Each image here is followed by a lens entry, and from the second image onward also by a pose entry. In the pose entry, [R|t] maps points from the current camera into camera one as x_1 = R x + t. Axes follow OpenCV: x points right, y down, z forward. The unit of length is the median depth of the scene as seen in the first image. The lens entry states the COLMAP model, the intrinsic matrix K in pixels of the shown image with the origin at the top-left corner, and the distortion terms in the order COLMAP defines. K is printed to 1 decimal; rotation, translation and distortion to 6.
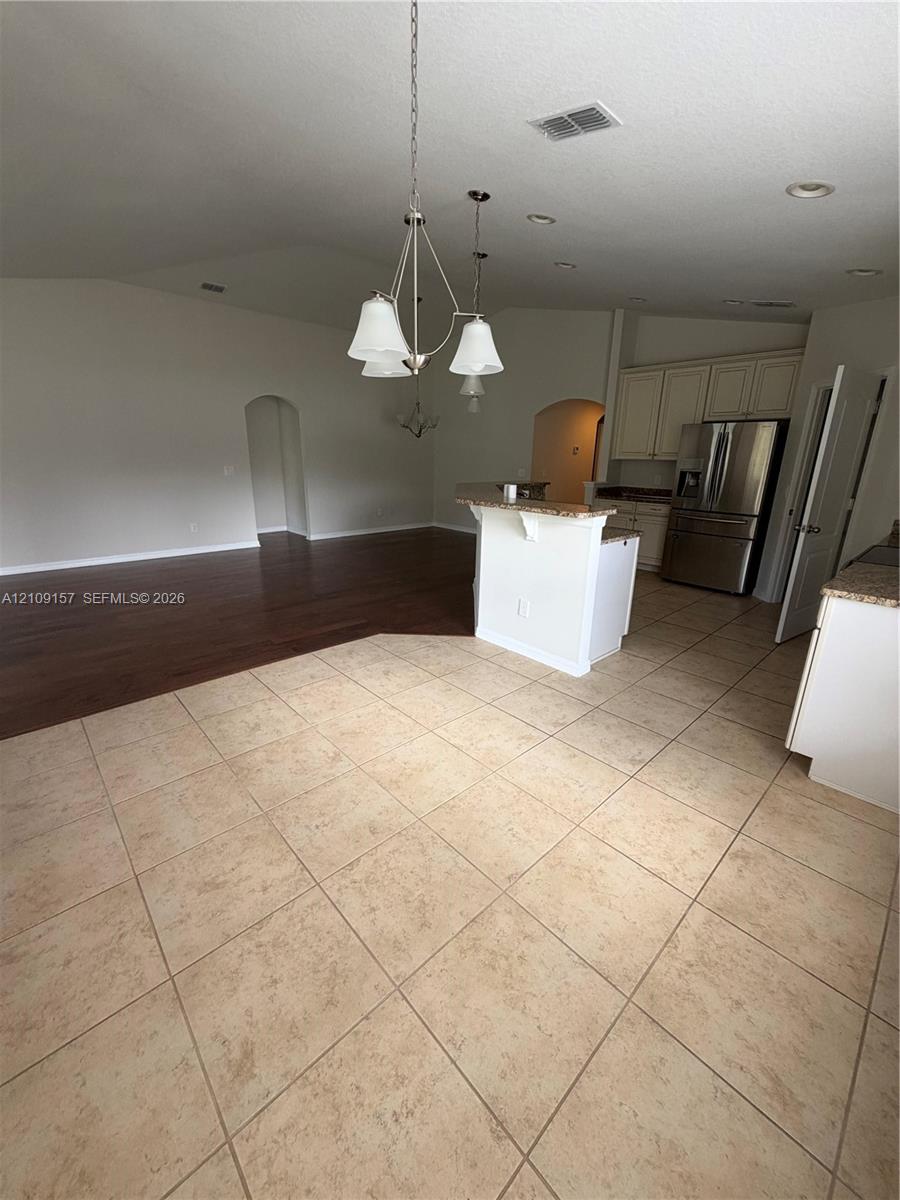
lens RADIAL K [[478.9, 0, 451.6], [0, 478.9, 595.3], [0, 0, 1]] dist [-0.003170, -0.000034]
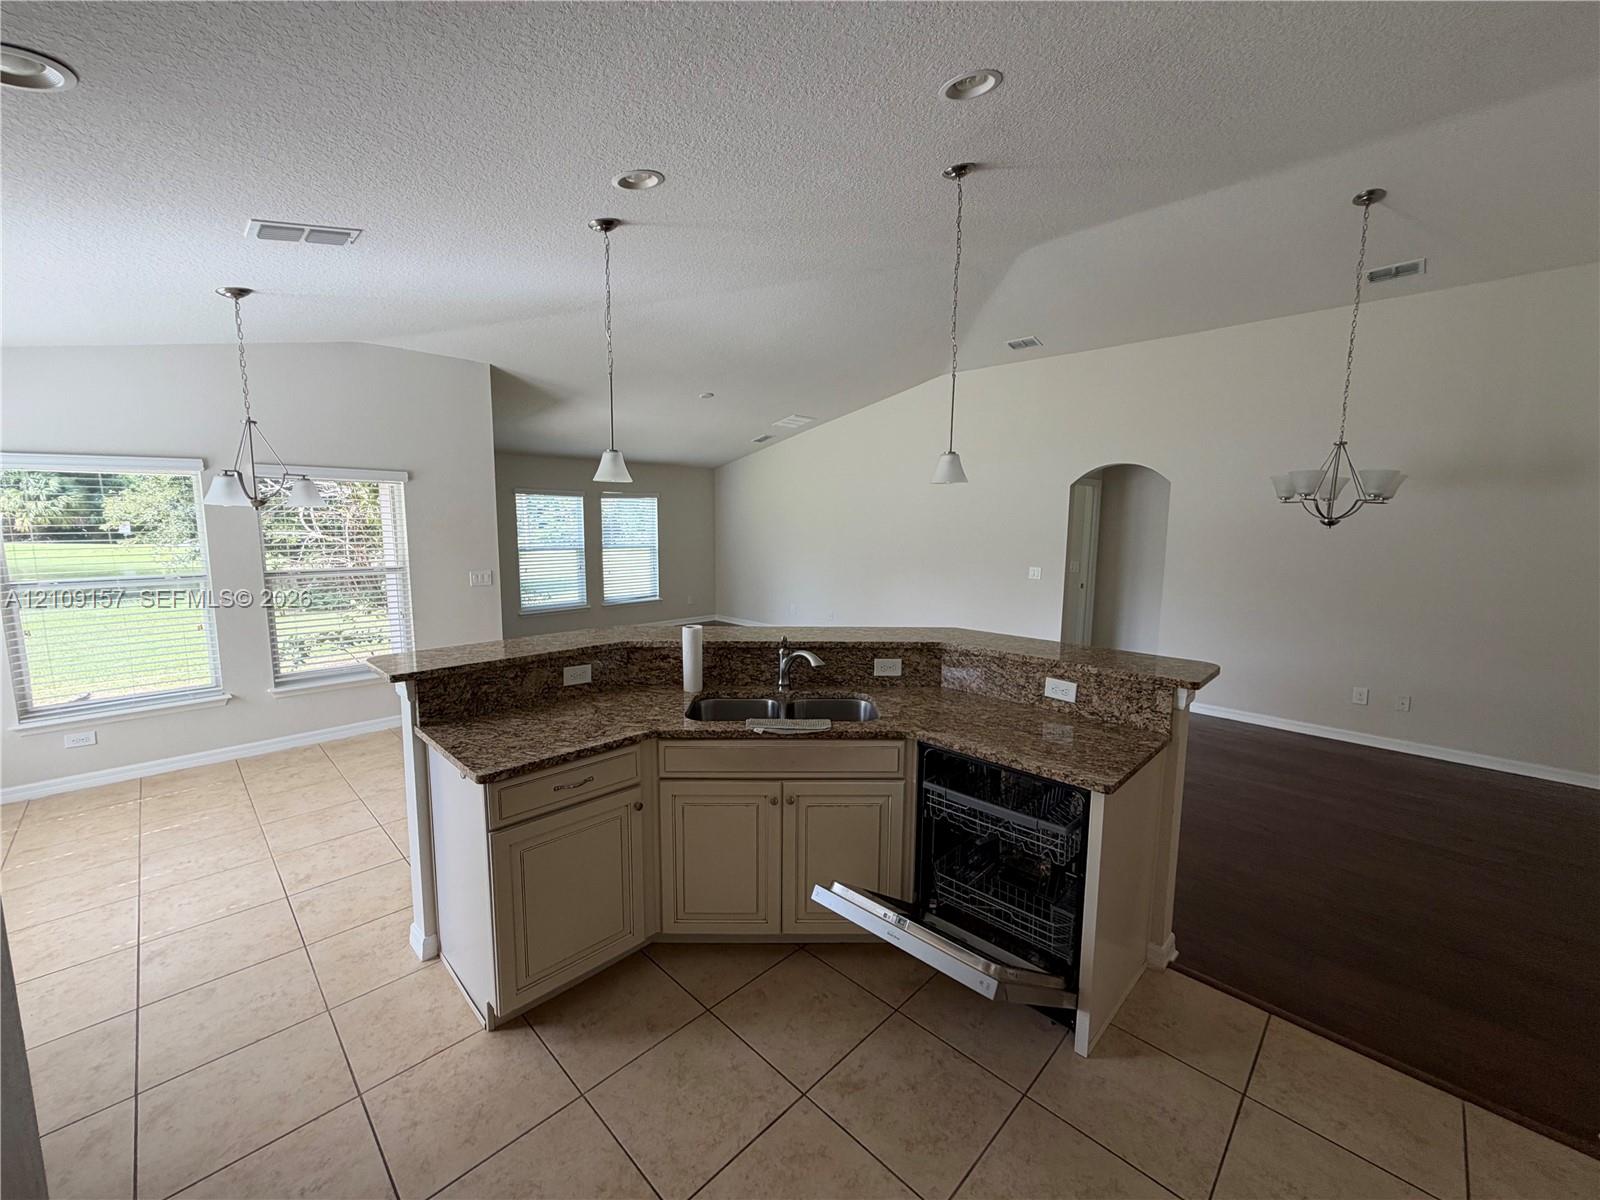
lens RADIAL K [[638.5, 0, 795.6], [0, 638.5, 602.1], [0, 0, 1]] dist [-0.003170, -0.000034]
pose [[0.039010, 0.111245, -0.993027, 1.775990], [-0.291857, 0.951717, 0.095152, -0.759157], [0.955666, 0.286110, 0.069595, 2.260292]]
